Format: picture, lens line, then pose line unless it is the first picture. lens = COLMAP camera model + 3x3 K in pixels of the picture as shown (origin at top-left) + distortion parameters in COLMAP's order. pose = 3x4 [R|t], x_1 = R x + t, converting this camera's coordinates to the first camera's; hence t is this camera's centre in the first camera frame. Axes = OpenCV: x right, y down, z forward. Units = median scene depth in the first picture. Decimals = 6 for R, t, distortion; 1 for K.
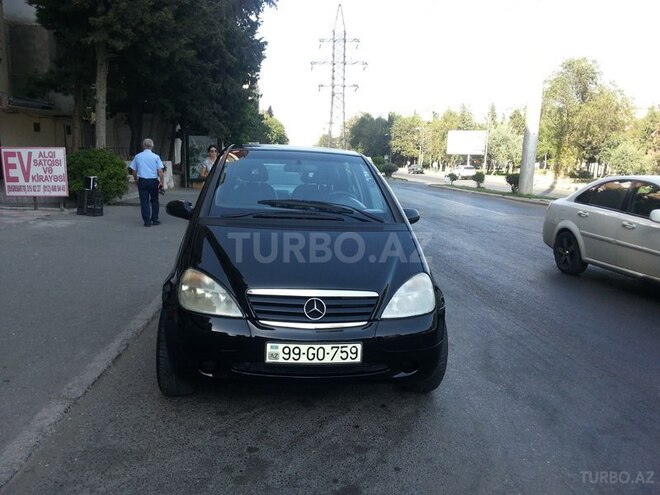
lens RADIAL K [[546.4, 0, 330.0], [0, 546.4, 247.5], [0, 0, 1]] dist [-0.018719, -0.012839]
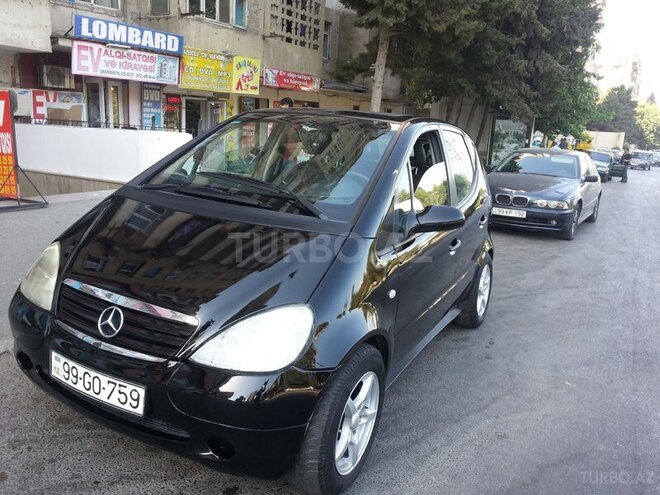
lens RADIAL K [[546.4, 0, 330.0], [0, 546.4, 247.5], [0, 0, 1]] dist [-0.018719, -0.012839]
pose [[0.796327, 0.144120, -0.587446, 0.600081], [-0.132746, 0.989163, 0.062728, -0.065686], [0.590120, 0.028029, 0.806829, 0.591935]]
